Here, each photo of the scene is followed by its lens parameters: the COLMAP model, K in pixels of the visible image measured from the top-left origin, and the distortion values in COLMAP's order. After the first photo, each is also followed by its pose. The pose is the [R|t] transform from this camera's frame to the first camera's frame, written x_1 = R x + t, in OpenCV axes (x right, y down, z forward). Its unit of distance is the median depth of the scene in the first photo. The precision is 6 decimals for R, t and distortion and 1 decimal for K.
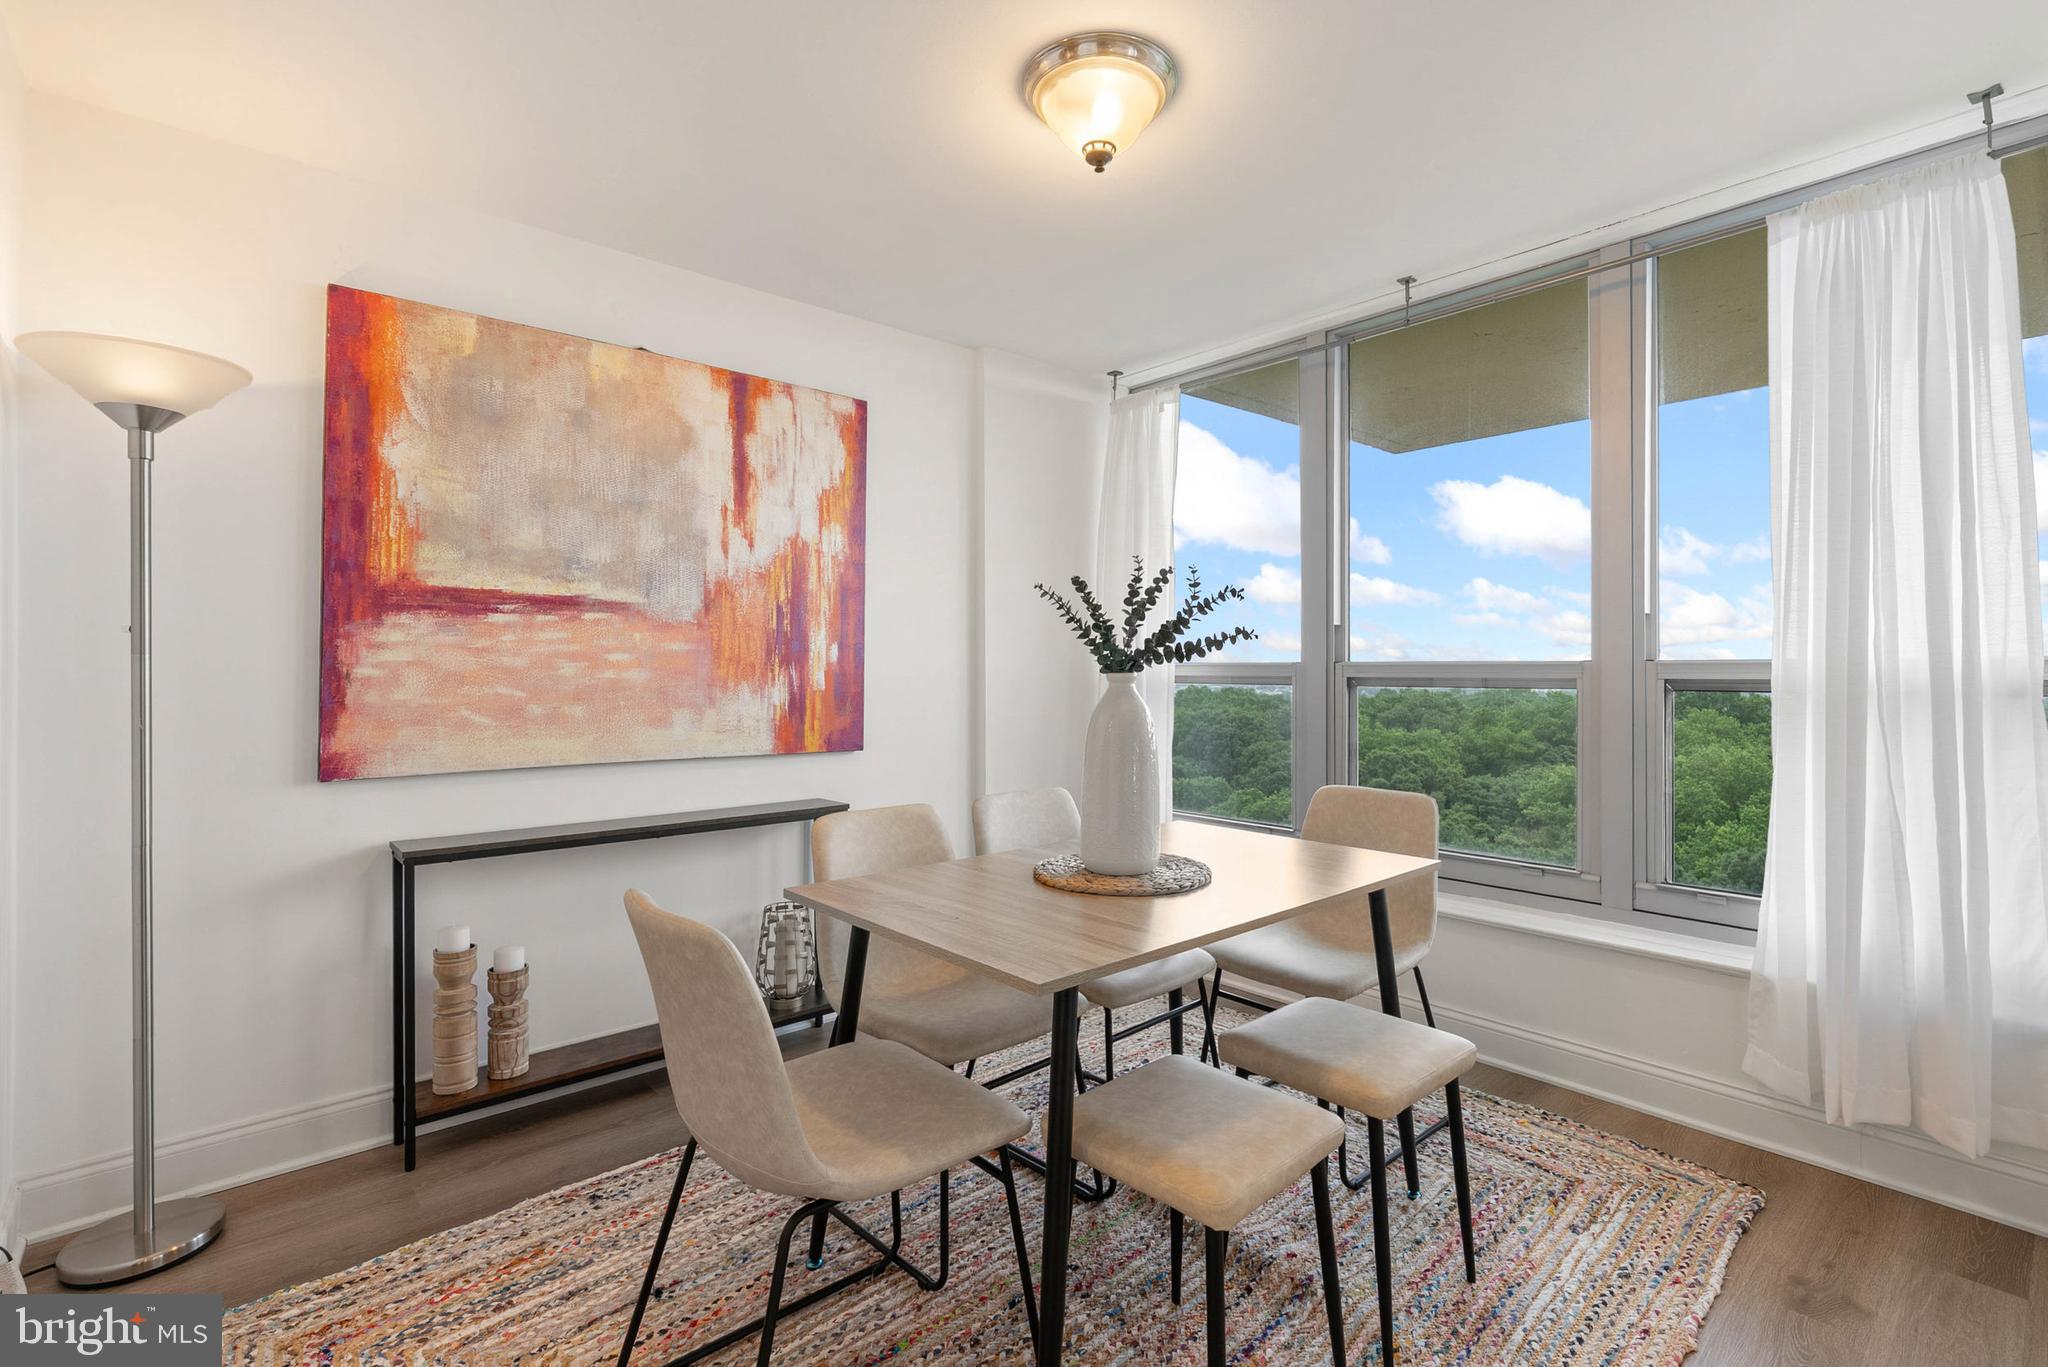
lens RADIAL K [[949.4, 0, 1025.7], [0, 949.4, 669.7], [0, 0, 1]] dist [-0.001782, 0.000737]
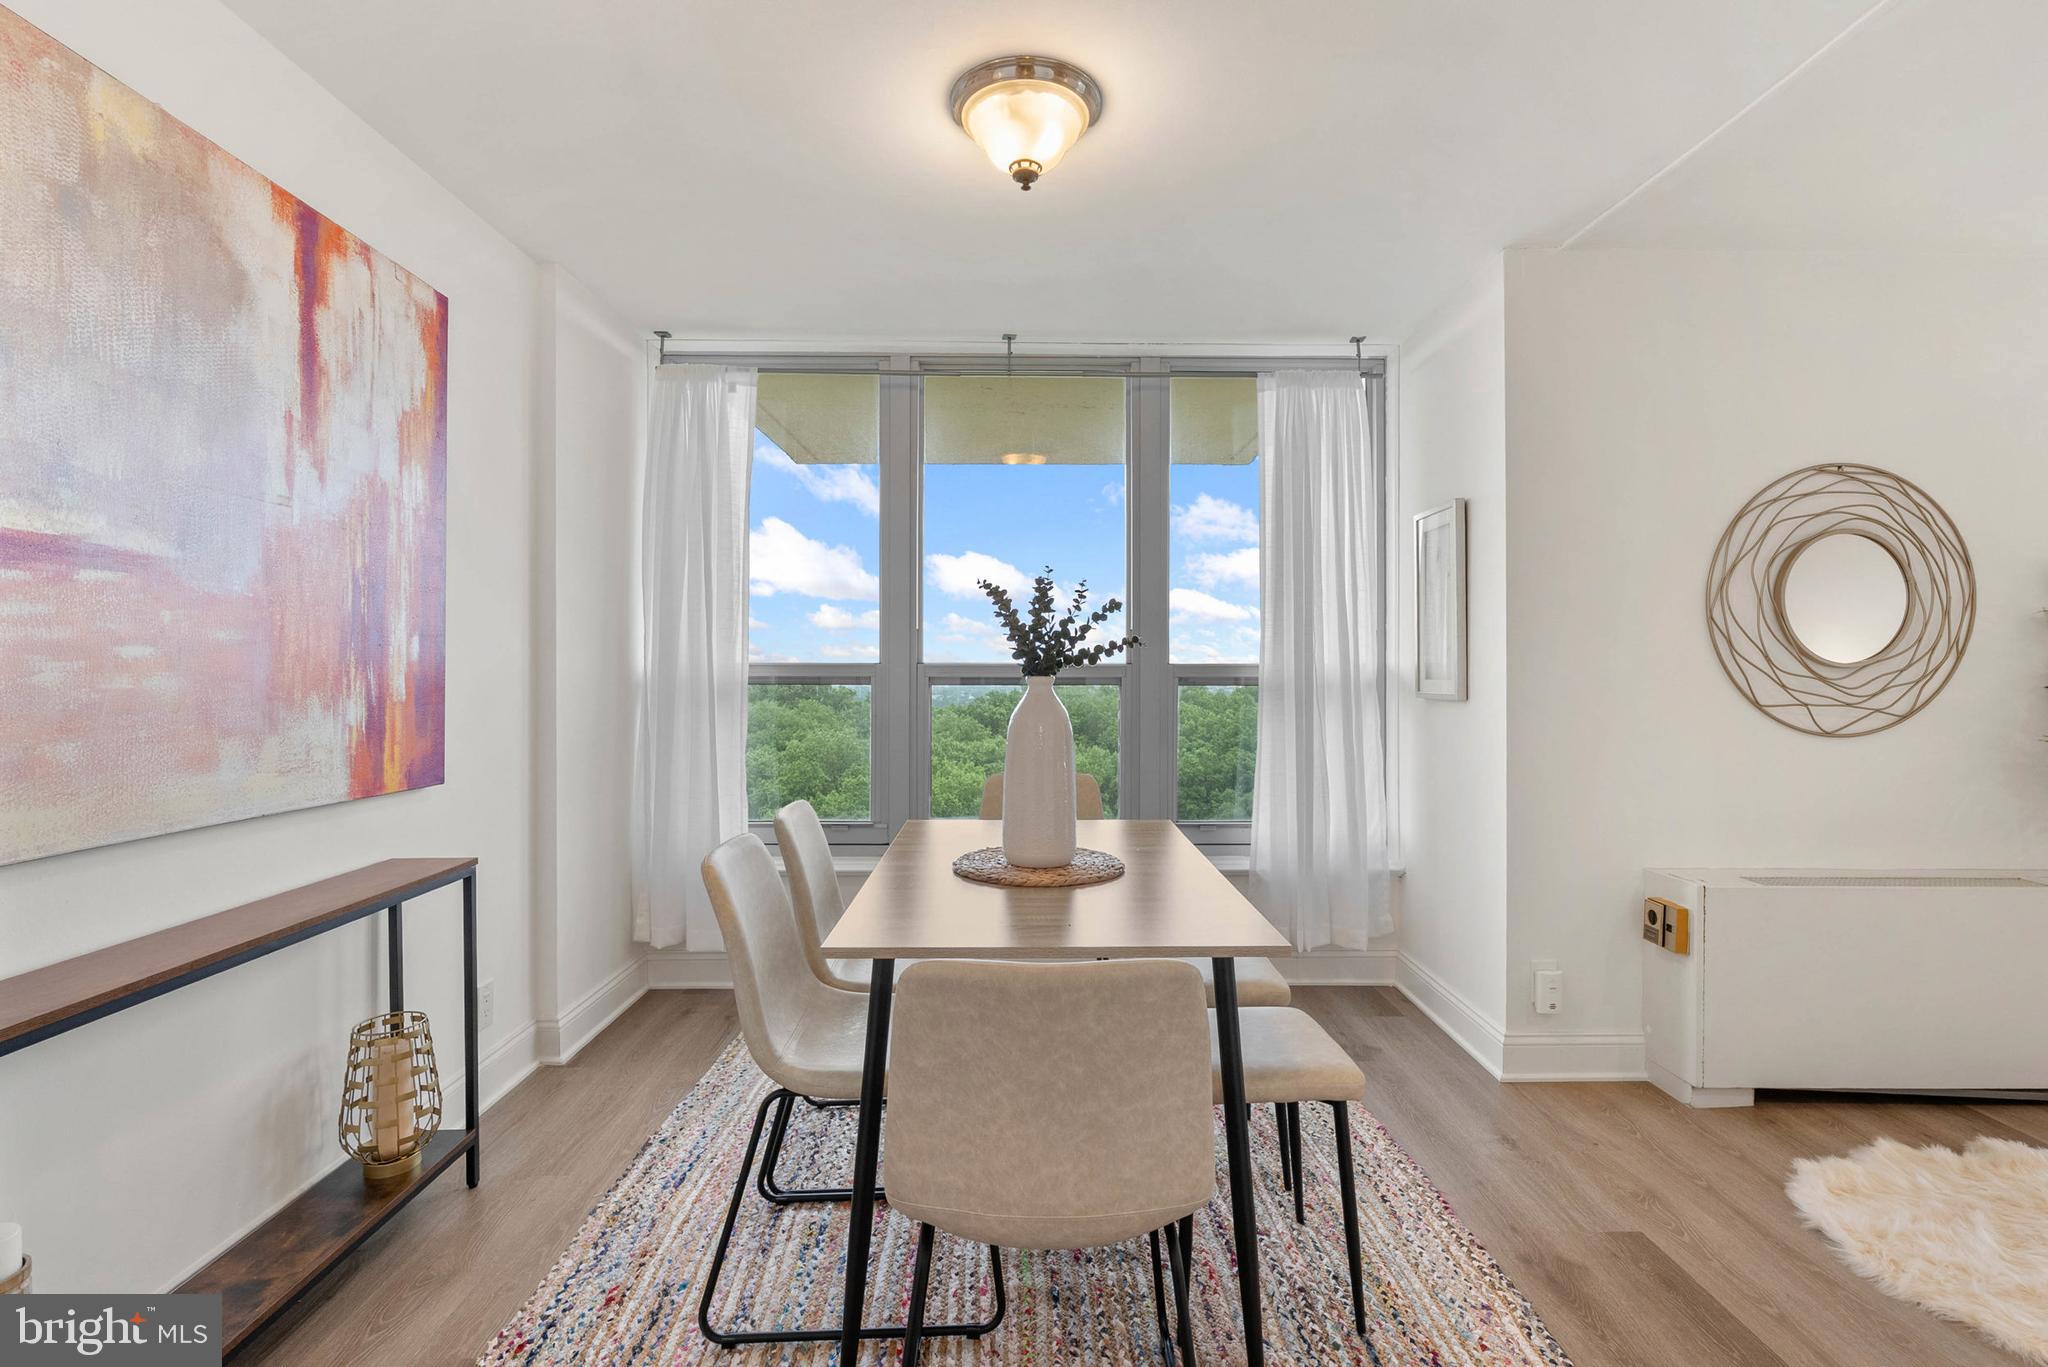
lens RADIAL K [[949.4, 0, 1025.7], [0, 949.4, 669.7], [0, 0, 1]] dist [-0.001782, 0.000737]
pose [[0.653677, -0.001496, 0.756772, -0.488519], [-0.000839, 0.999996, 0.002701, -0.004410], [-0.756773, -0.002401, 0.653673, 0.229086]]
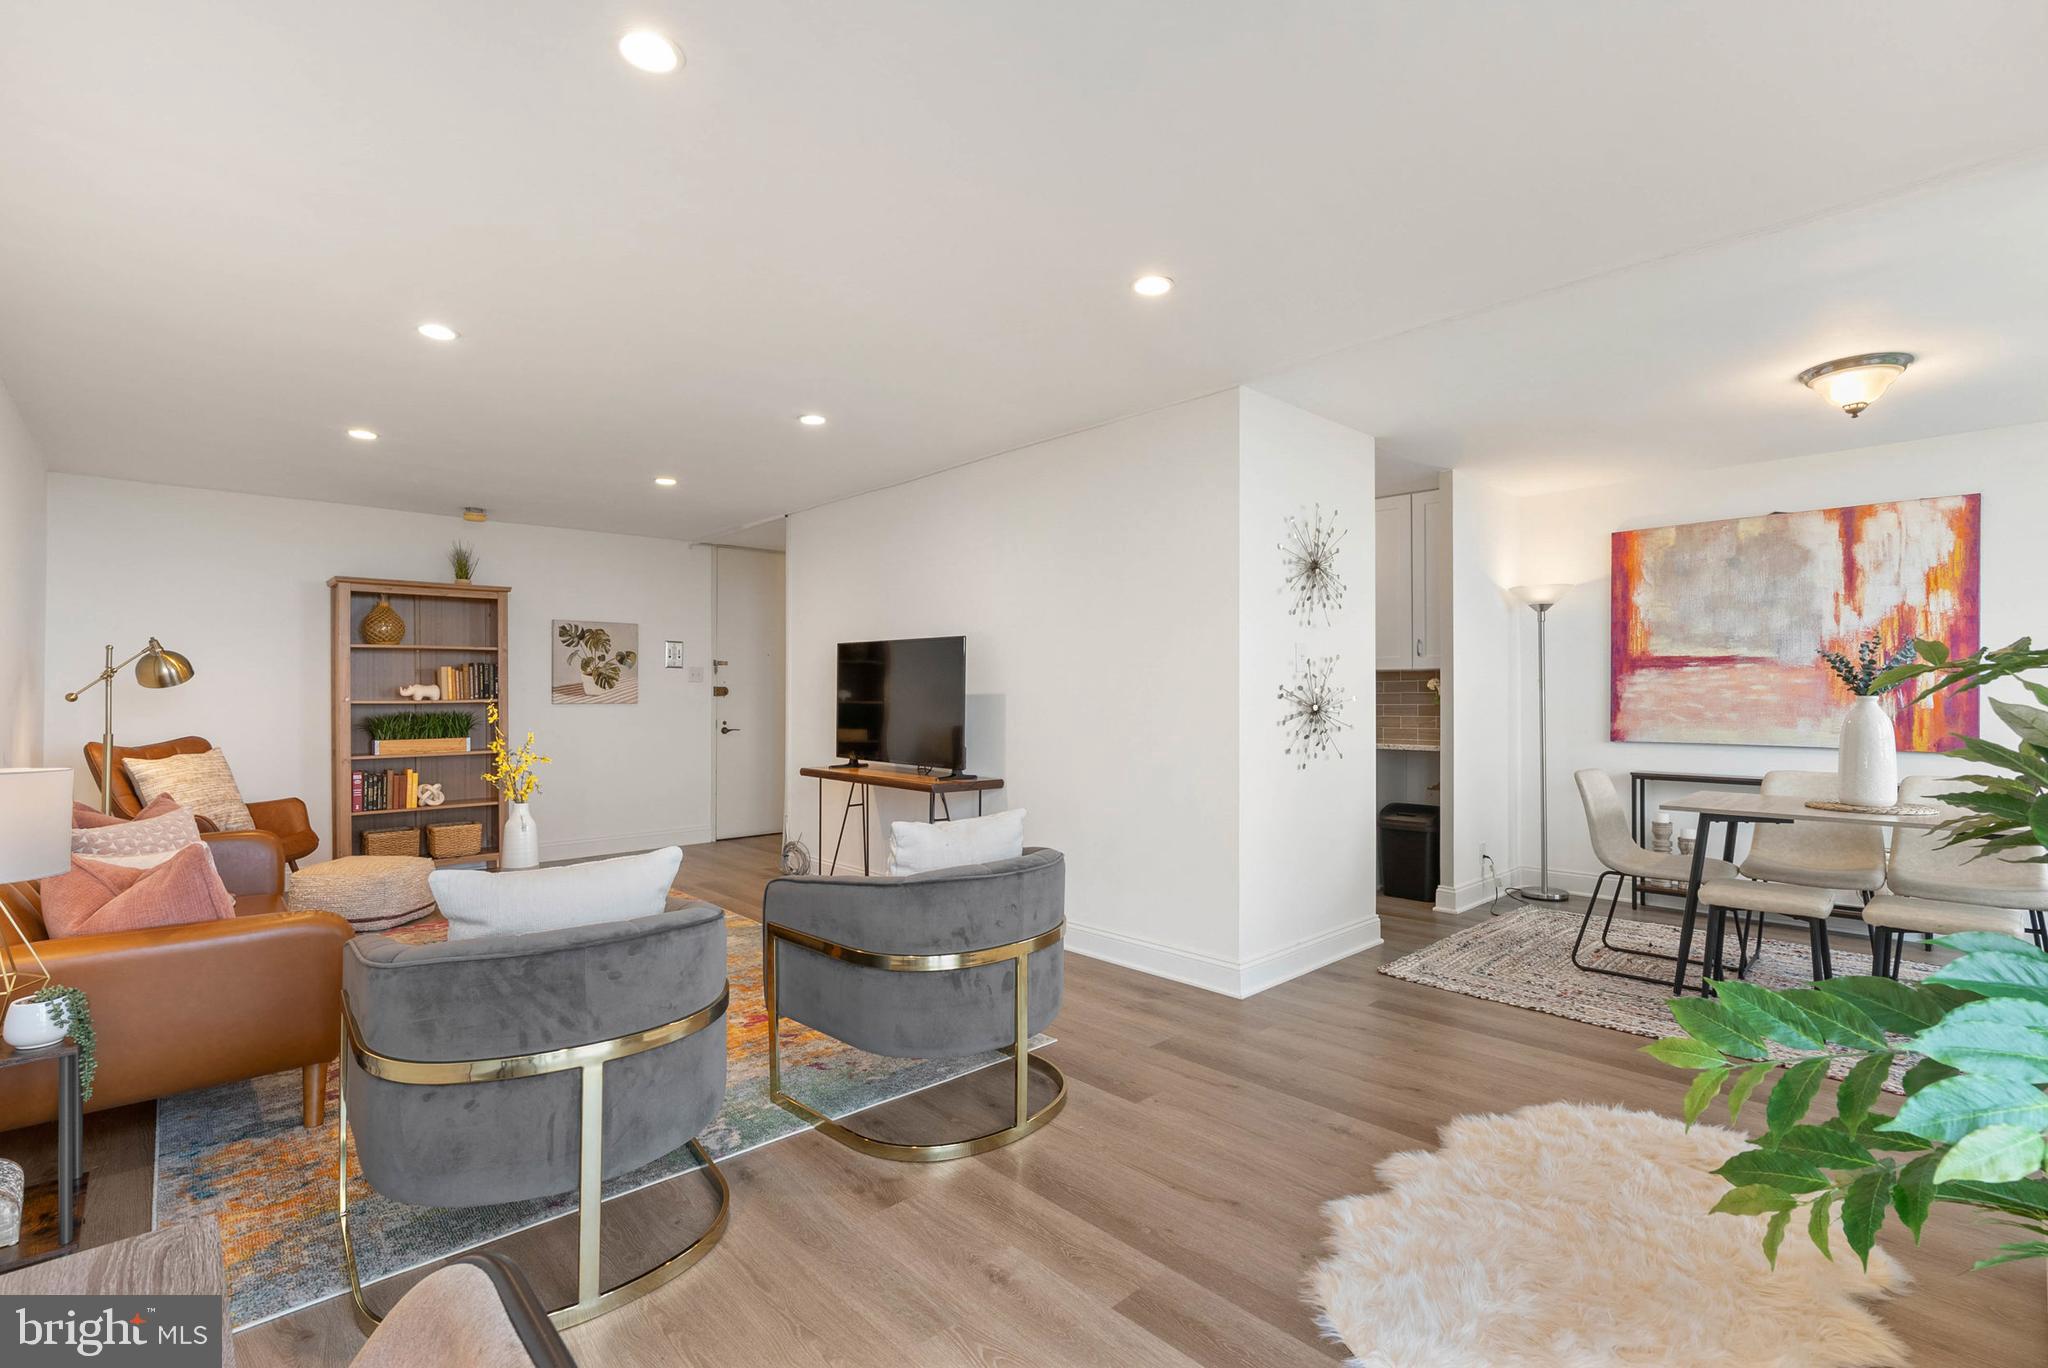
lens RADIAL K [[948.0, 0, 1024.0], [0, 948.0, 684.0], [0, 0, 1]] dist [-0.002006, -0.000048]
pose [[0.014935, -0.003064, -0.999884, 1.311088], [0.008722, 0.999958, -0.002934, -0.025846], [0.999850, -0.008677, 0.014961, -0.419515]]
